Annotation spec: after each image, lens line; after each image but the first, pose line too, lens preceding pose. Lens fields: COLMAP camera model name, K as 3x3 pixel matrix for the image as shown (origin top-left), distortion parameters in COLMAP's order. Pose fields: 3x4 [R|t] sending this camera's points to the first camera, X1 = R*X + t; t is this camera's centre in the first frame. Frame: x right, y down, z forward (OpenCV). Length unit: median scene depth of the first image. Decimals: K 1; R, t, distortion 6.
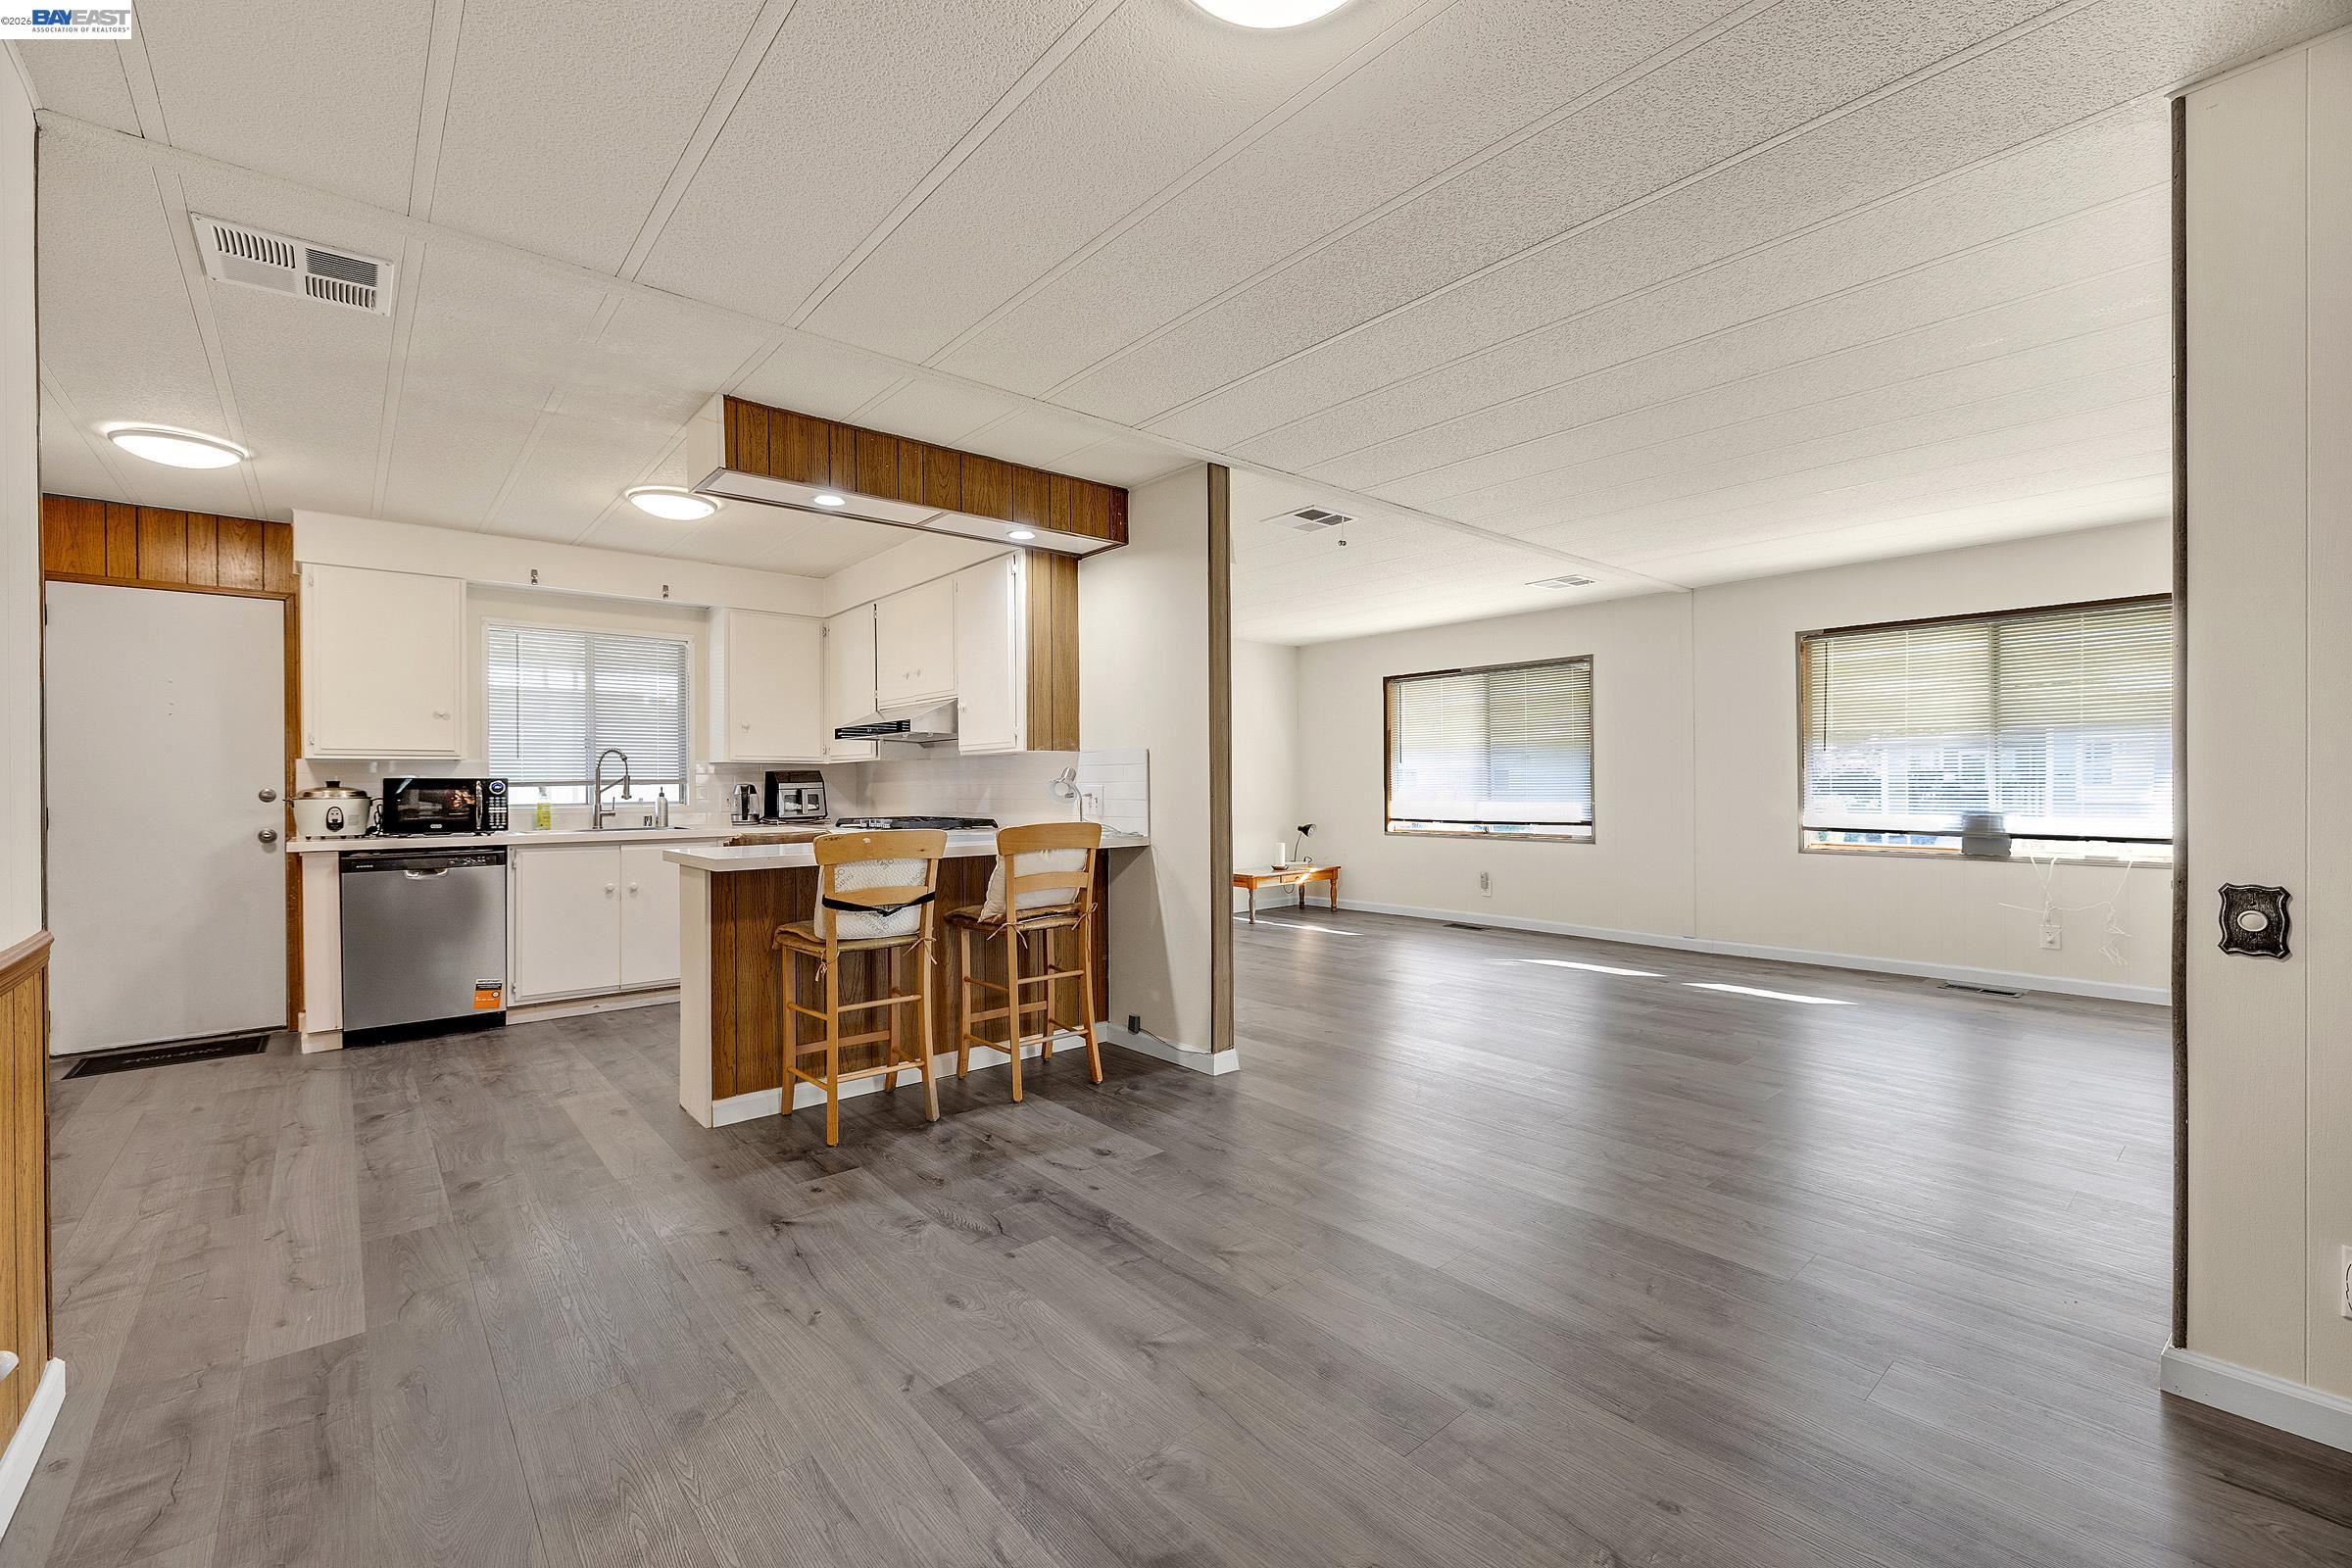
lens RADIAL K [[978.7, 0, 1160.8], [0, 978.7, 783.8], [0, 0, 1]] dist [0.000224, -0.000551]
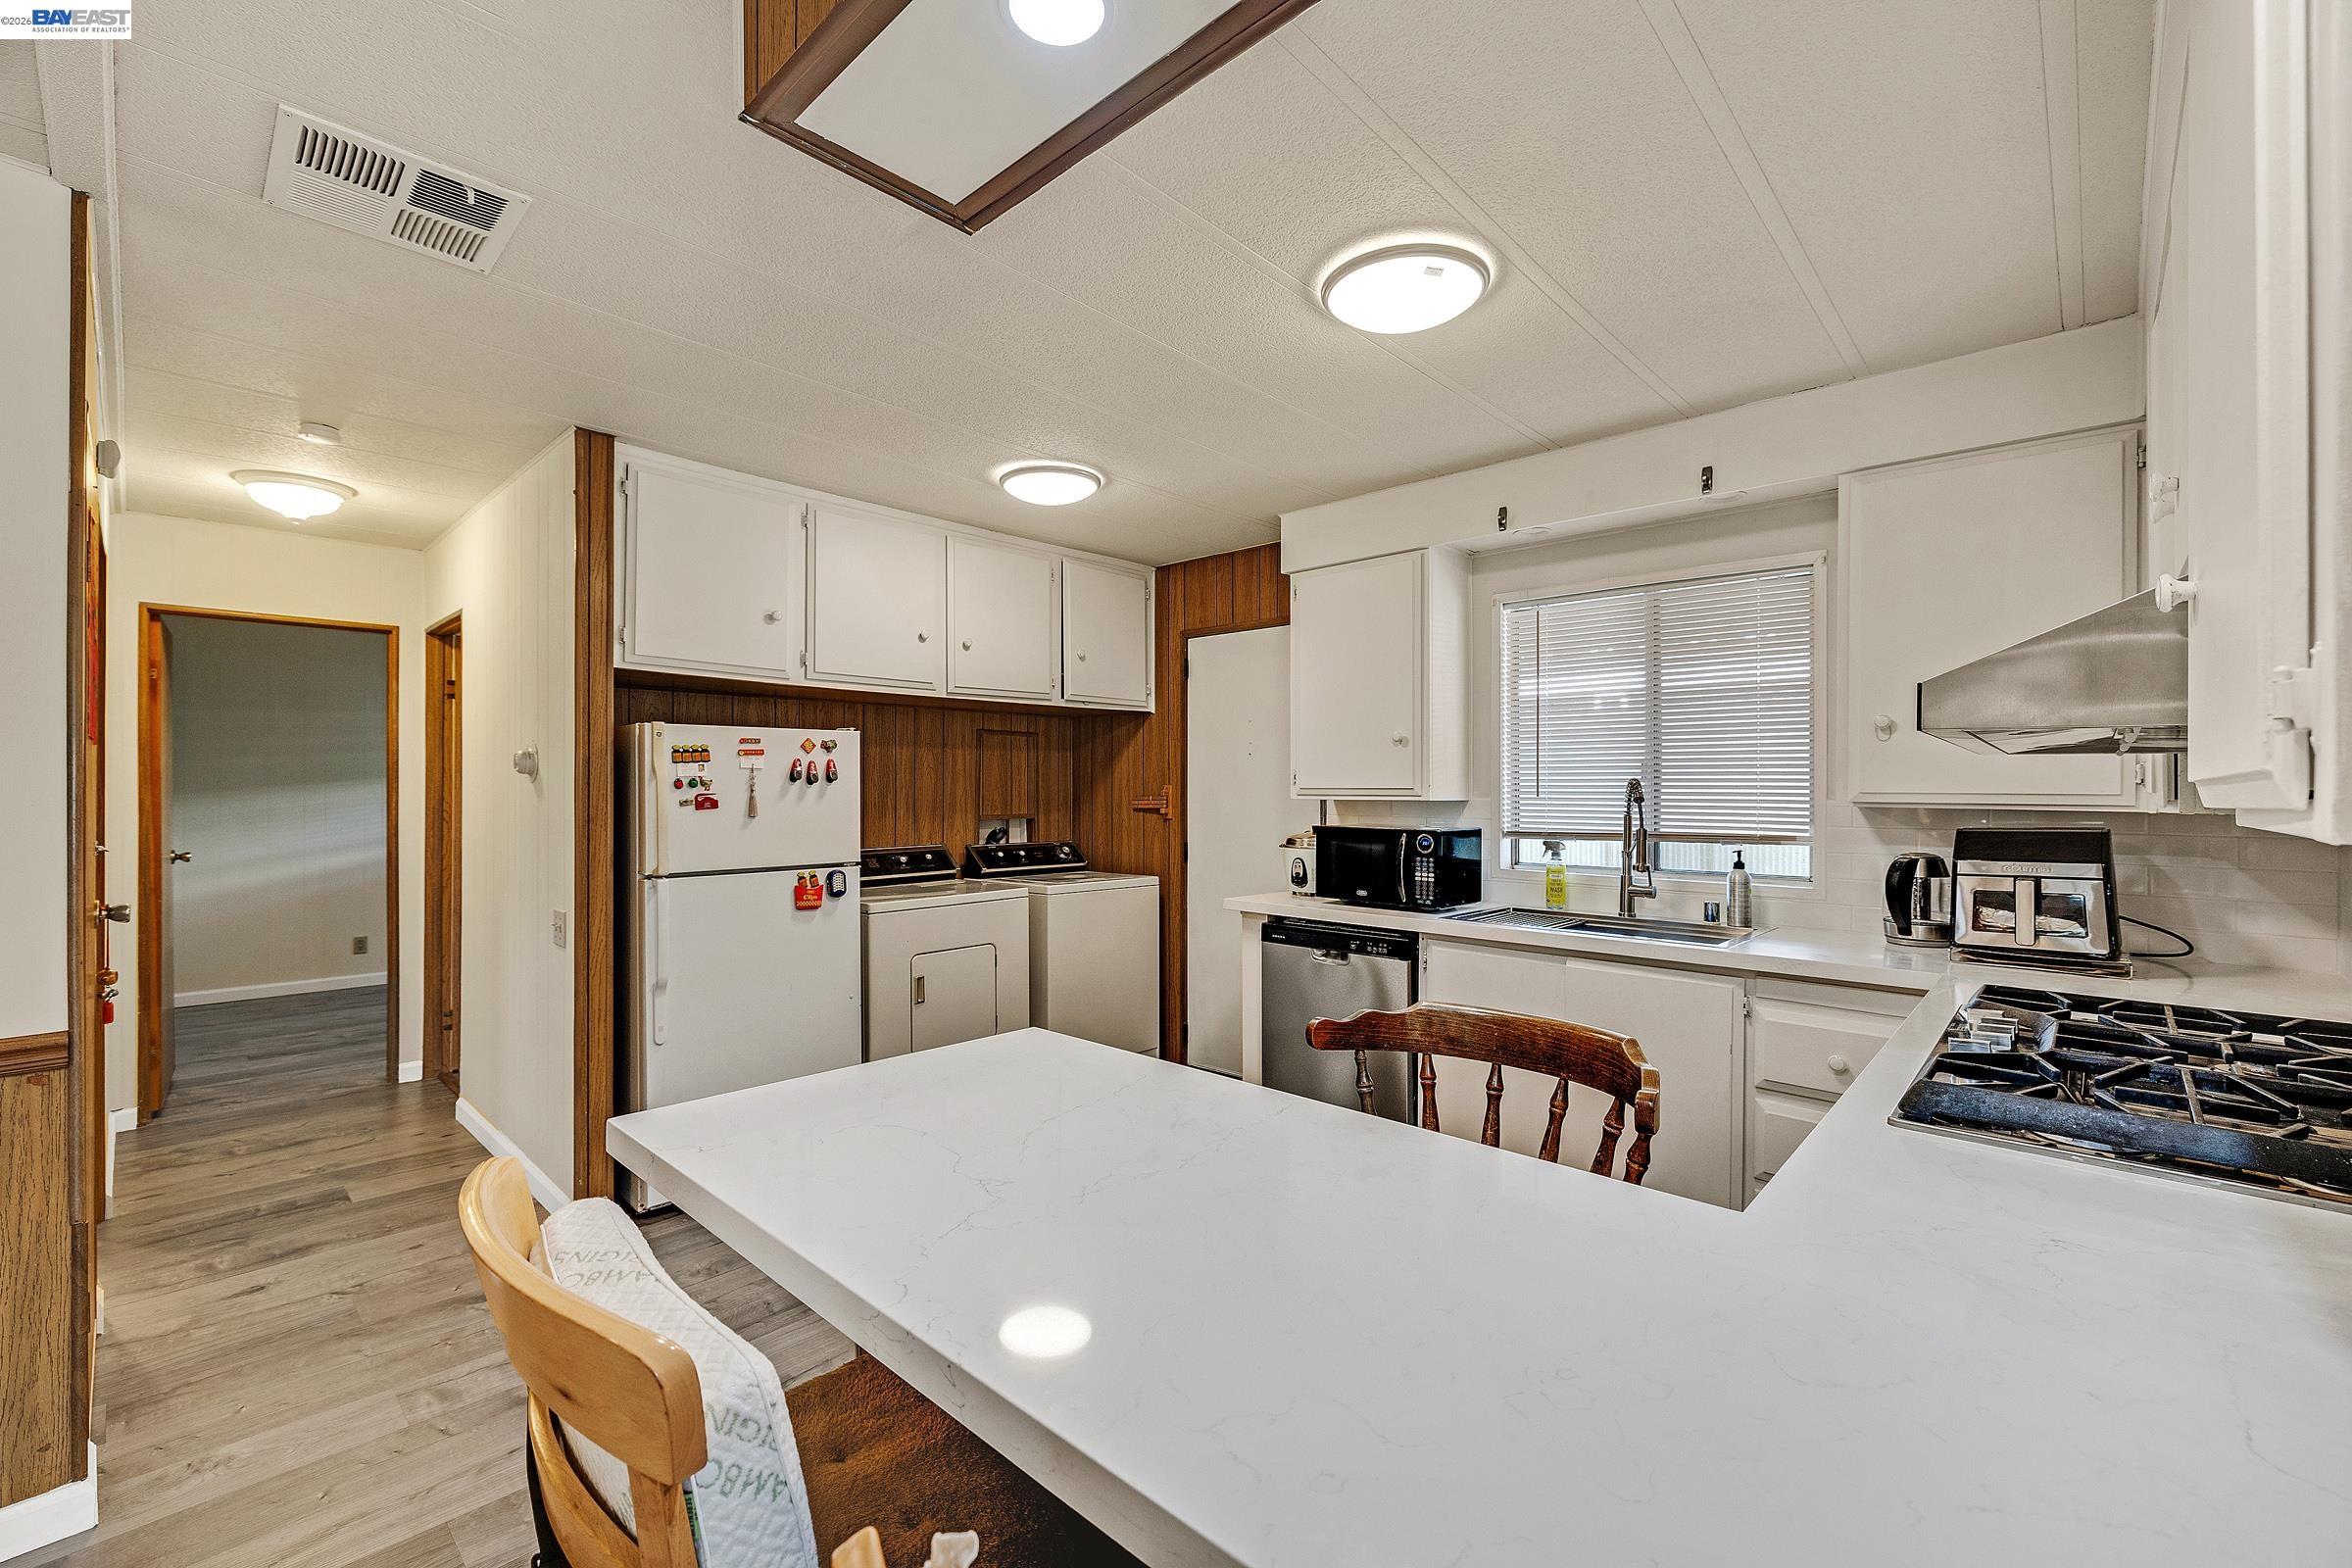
lens RADIAL K [[978.7, 0, 1176.9], [0, 978.7, 783.7], [0, 0, 1]] dist [0.000224, -0.000551]
pose [[0.120759, 0.000399, -0.992682, -0.034262], [-0.006465, 0.999979, -0.000385, -0.049455], [0.992661, 0.006464, 0.120759, 1.017247]]
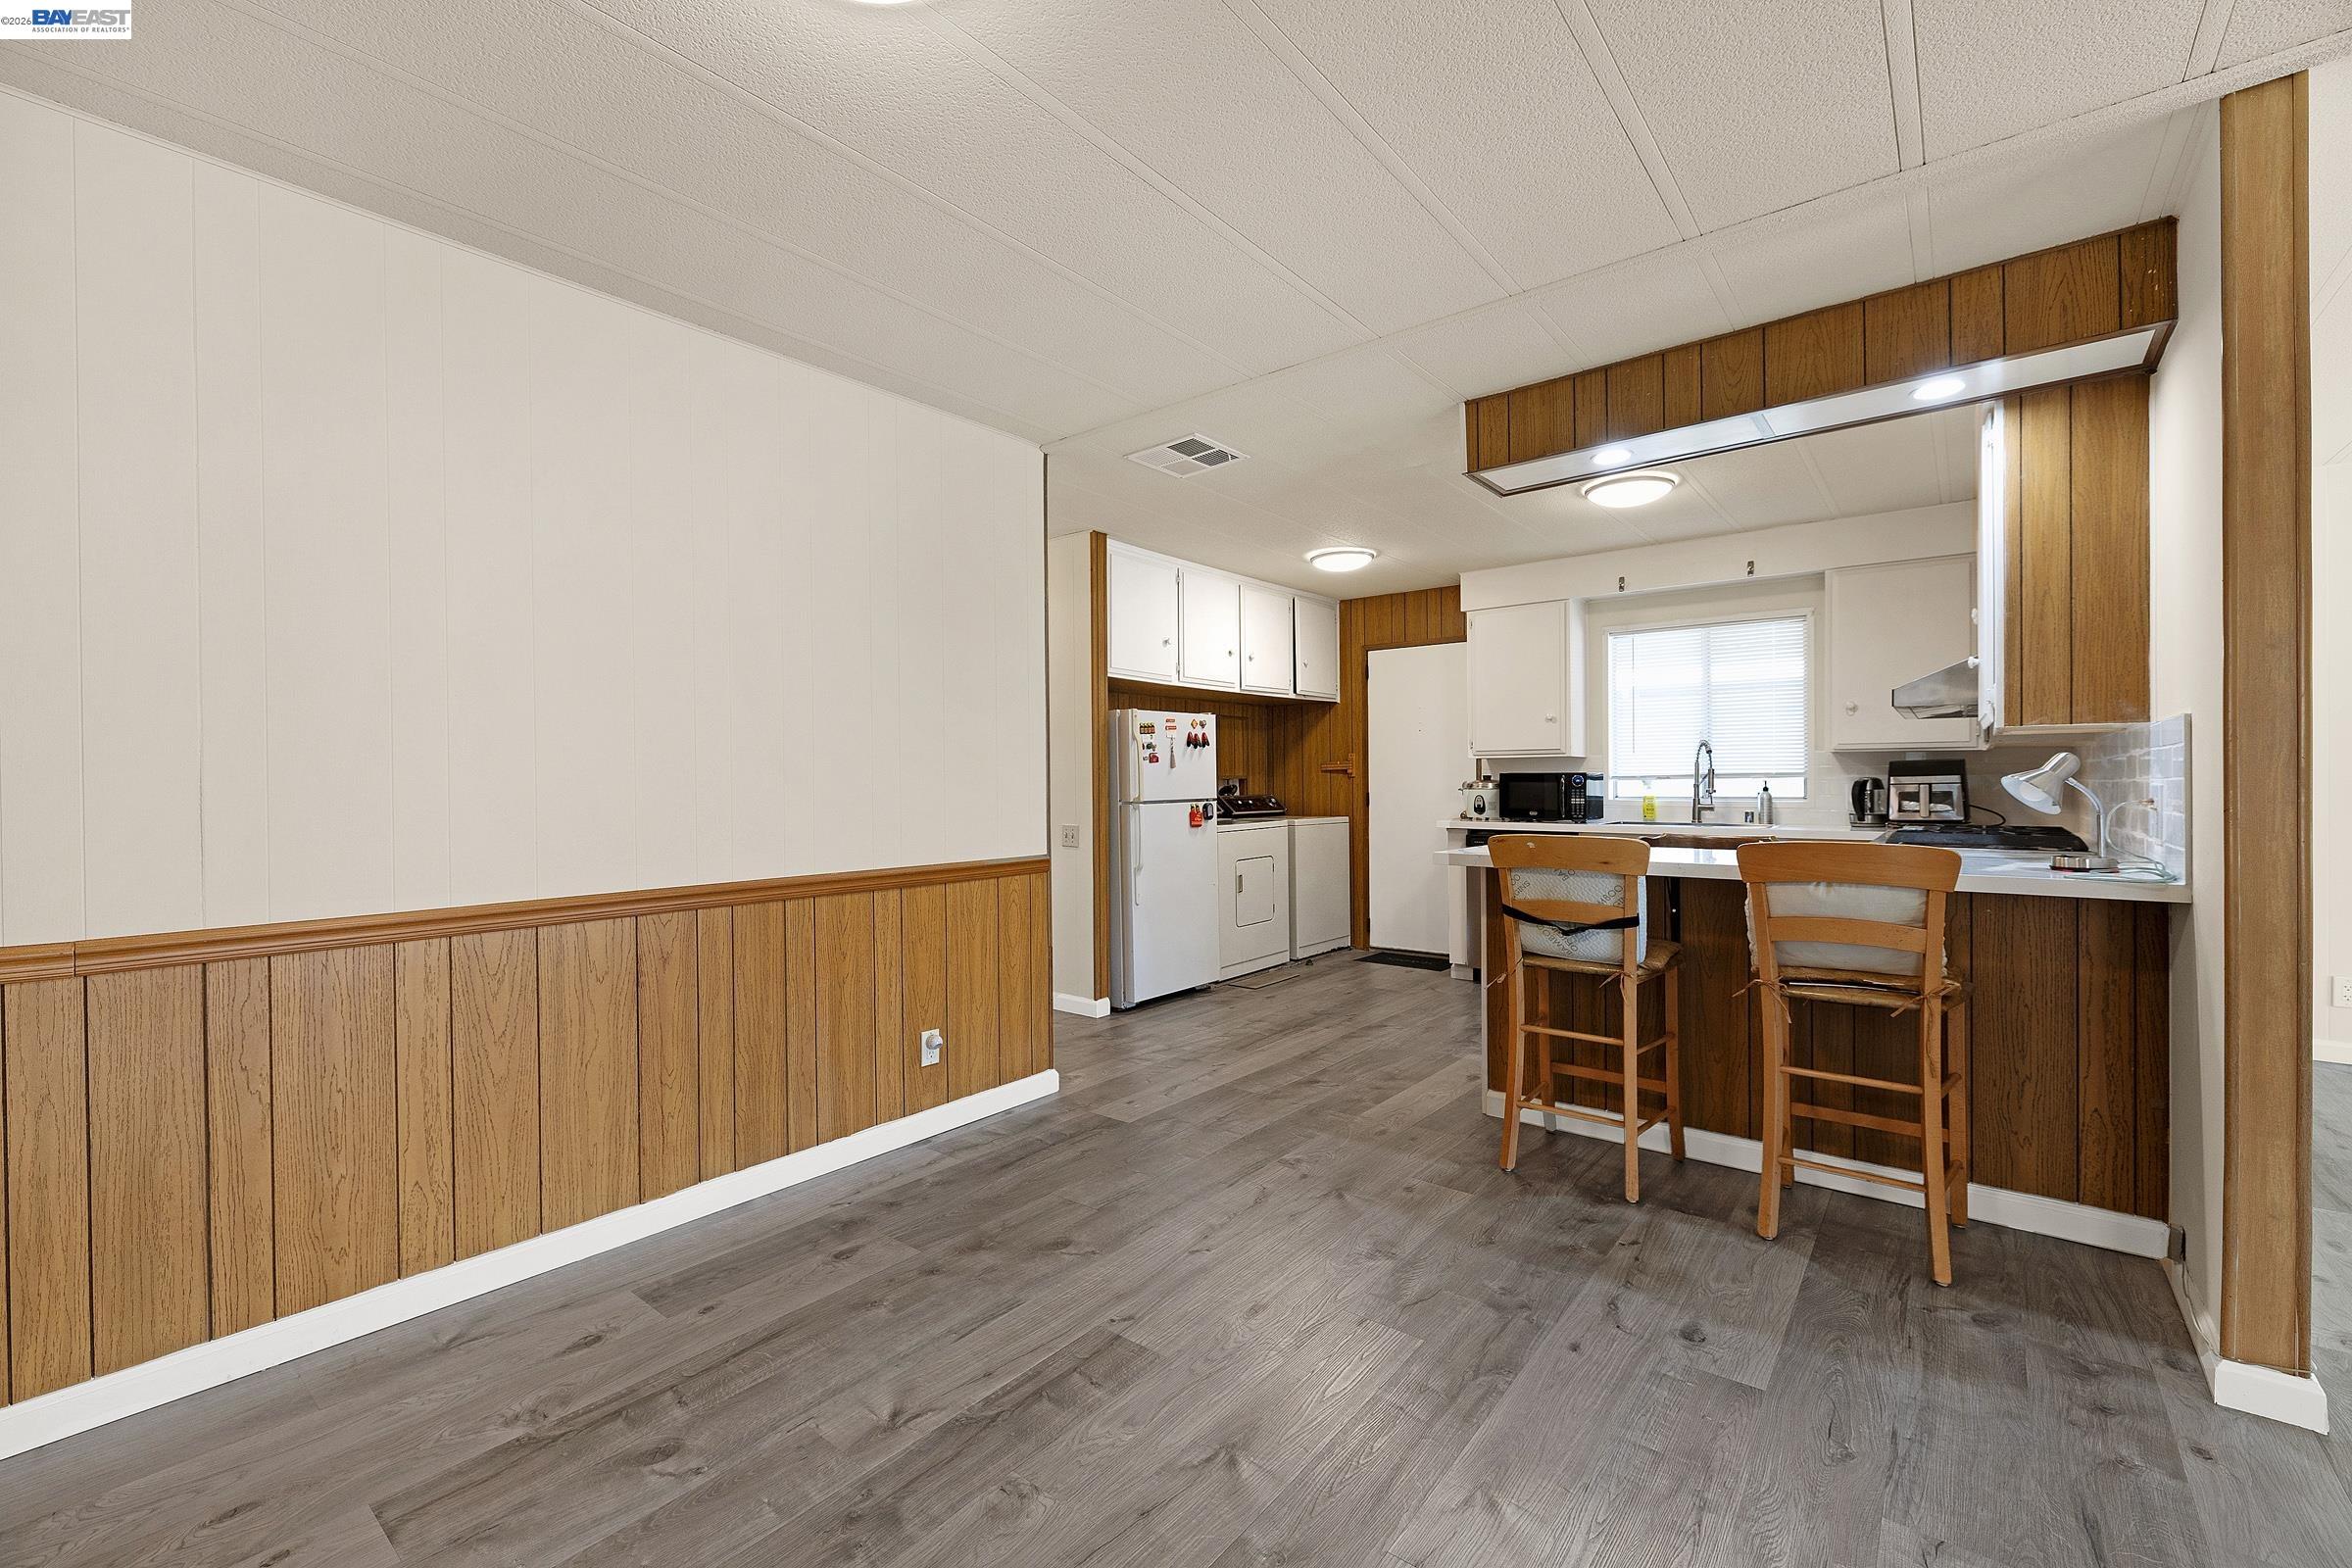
lens RADIAL K [[978.7, 0, 1173.2], [0, 978.7, 781.6], [0, 0, 1]] dist [0.000224, -0.000551]
pose [[0.189013, 0.006470, -0.981953, 0.455306], [0.002348, 0.999972, 0.007040, -0.005885], [0.981972, -0.003636, 0.188992, 0.454393]]
